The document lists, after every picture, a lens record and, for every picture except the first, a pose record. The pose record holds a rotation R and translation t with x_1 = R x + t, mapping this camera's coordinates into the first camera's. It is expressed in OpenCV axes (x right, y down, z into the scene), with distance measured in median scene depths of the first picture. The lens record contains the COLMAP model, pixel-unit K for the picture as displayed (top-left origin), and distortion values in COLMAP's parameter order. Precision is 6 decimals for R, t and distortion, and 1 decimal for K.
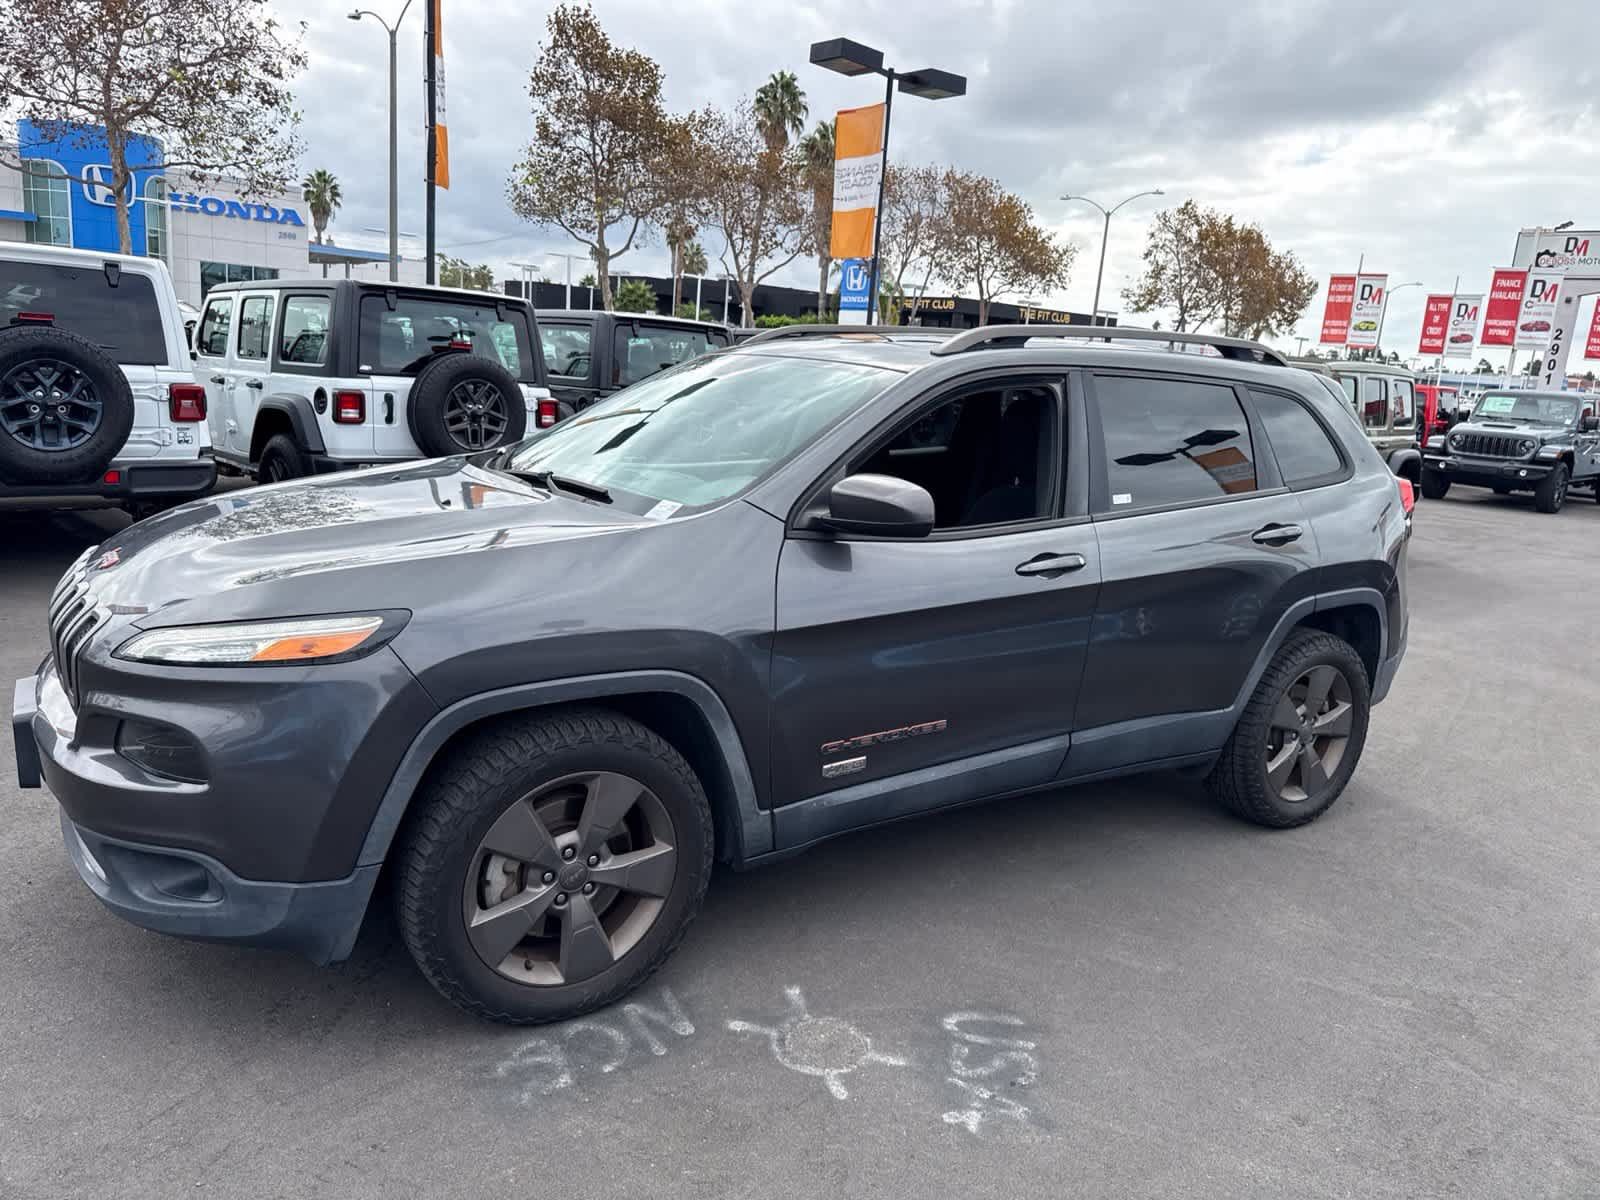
lens RADIAL K [[1142.1, 0, 797.8], [0, 1142.1, 587.8], [0, 0, 1]] dist [0.038041, -0.050726]
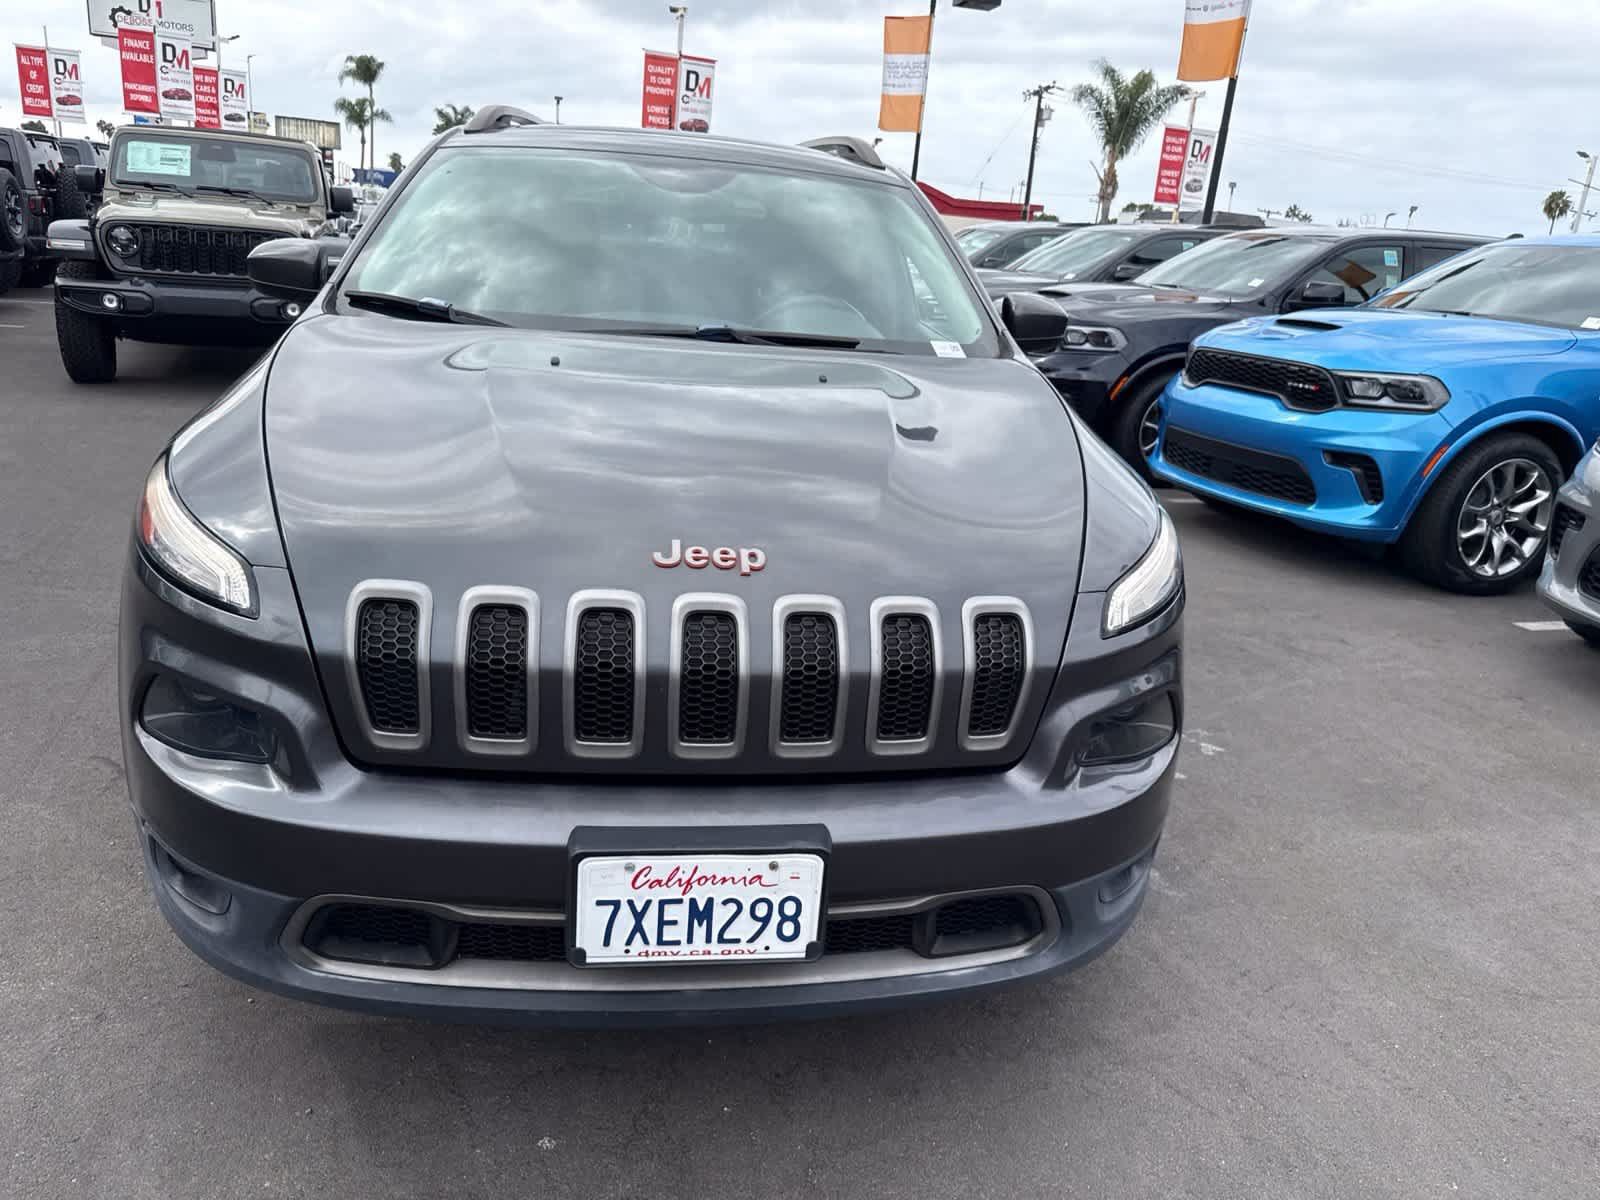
lens RADIAL K [[1145.5, 0, 808.2], [0, 1145.5, 604.8], [0, 0, 1]] dist [0.012795, -0.012961]
pose [[0.416589, -0.310125, 0.854562, -0.101307], [0.130666, 0.950680, 0.281309, -0.014752], [-0.899655, -0.005528, 0.436566, 0.067593]]
